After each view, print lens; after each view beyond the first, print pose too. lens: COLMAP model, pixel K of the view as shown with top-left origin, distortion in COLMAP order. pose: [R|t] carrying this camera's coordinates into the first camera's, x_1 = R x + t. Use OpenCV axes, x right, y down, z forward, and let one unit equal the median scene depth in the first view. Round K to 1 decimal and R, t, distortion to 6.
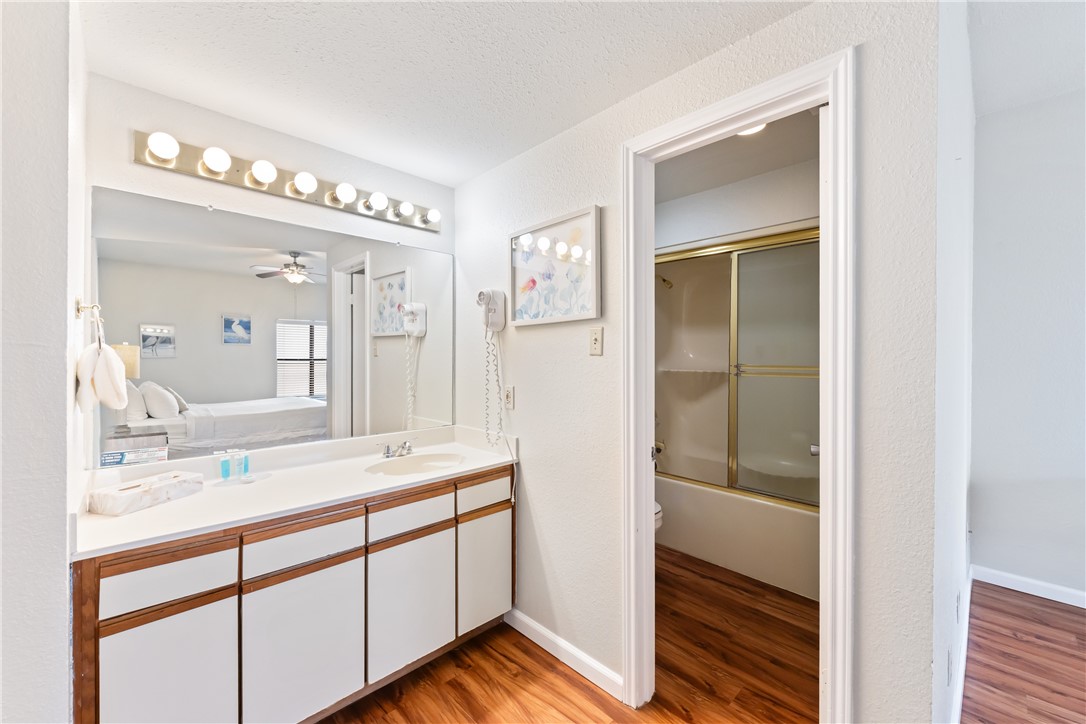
lens RADIAL K [[435.1, 0, 554.1], [0, 435.1, 357.1], [0, 0, 1]] dist [-0.000554, -0.000258]
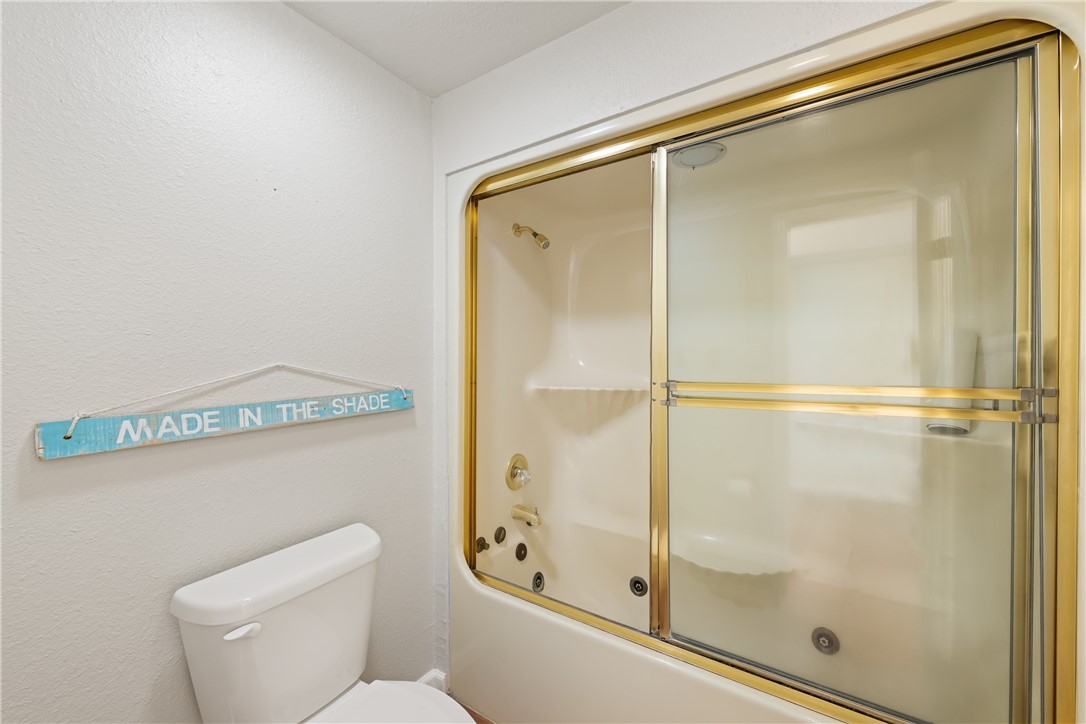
lens RADIAL K [[432.2, 0, 543.0], [0, 432.2, 362.0], [0, 0, 1]] dist [0.000859, 0.000146]
pose [[0.980596, -0.004545, 0.195989, 0.149223], [0.006285, 0.999946, -0.008257, -0.000708], [-0.195940, 0.009328, 0.980571, 0.431420]]
